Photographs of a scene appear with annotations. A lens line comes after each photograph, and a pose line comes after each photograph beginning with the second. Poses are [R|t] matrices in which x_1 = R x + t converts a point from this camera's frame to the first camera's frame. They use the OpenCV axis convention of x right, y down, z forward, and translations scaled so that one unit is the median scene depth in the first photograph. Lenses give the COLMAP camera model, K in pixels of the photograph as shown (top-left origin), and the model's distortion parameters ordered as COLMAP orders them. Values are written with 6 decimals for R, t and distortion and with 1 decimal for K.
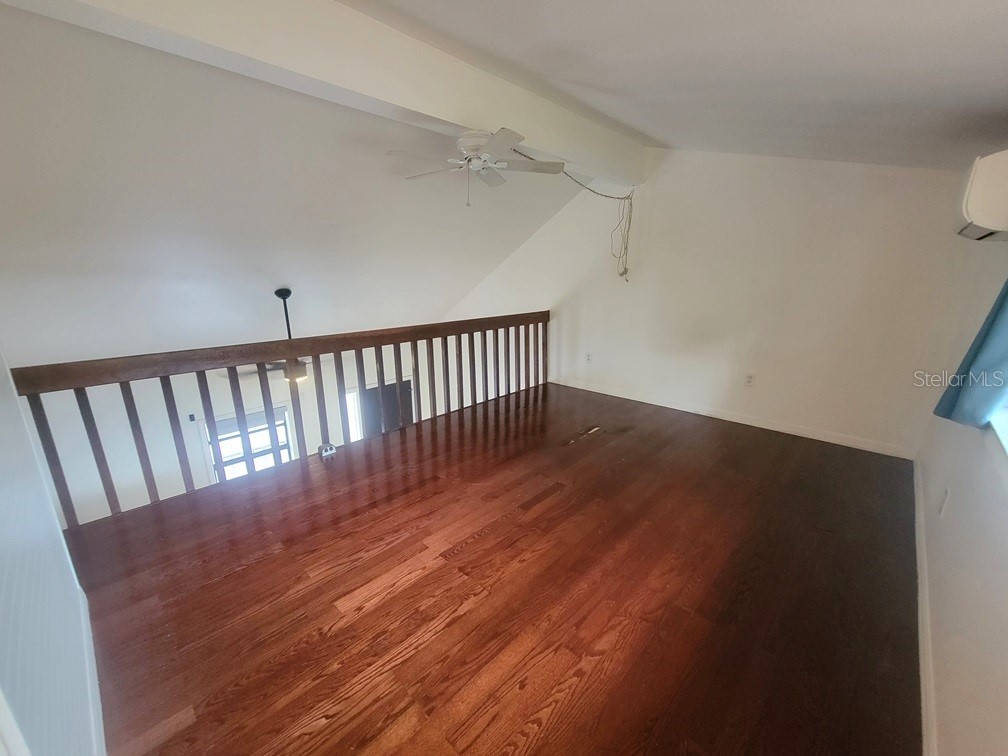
lens RADIAL K [[409.8, 0, 504.2], [0, 409.8, 378.6], [0, 0, 1]] dist [0.001692, -0.000247]
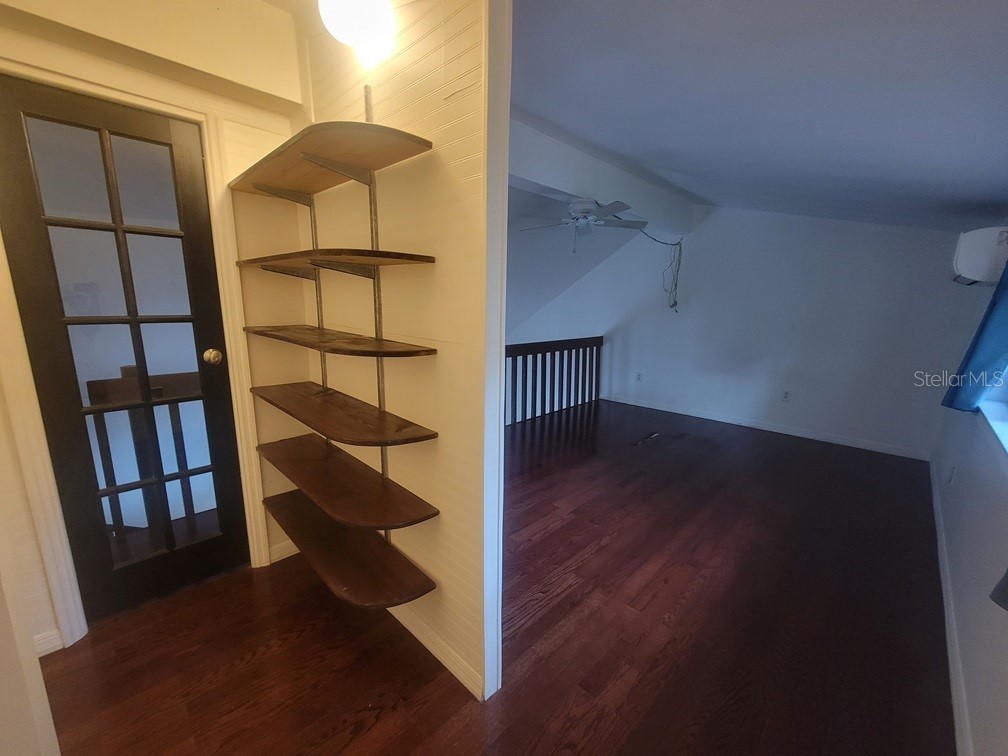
lens RADIAL K [[409.8, 0, 505.6], [0, 409.8, 377.9], [0, 0, 1]] dist [0.001692, -0.000247]
pose [[0.999742, 0.019090, -0.012325, -0.195602], [-0.019925, 0.997228, -0.071693, 0.052572], [0.010923, 0.071920, 0.997351, -0.193132]]
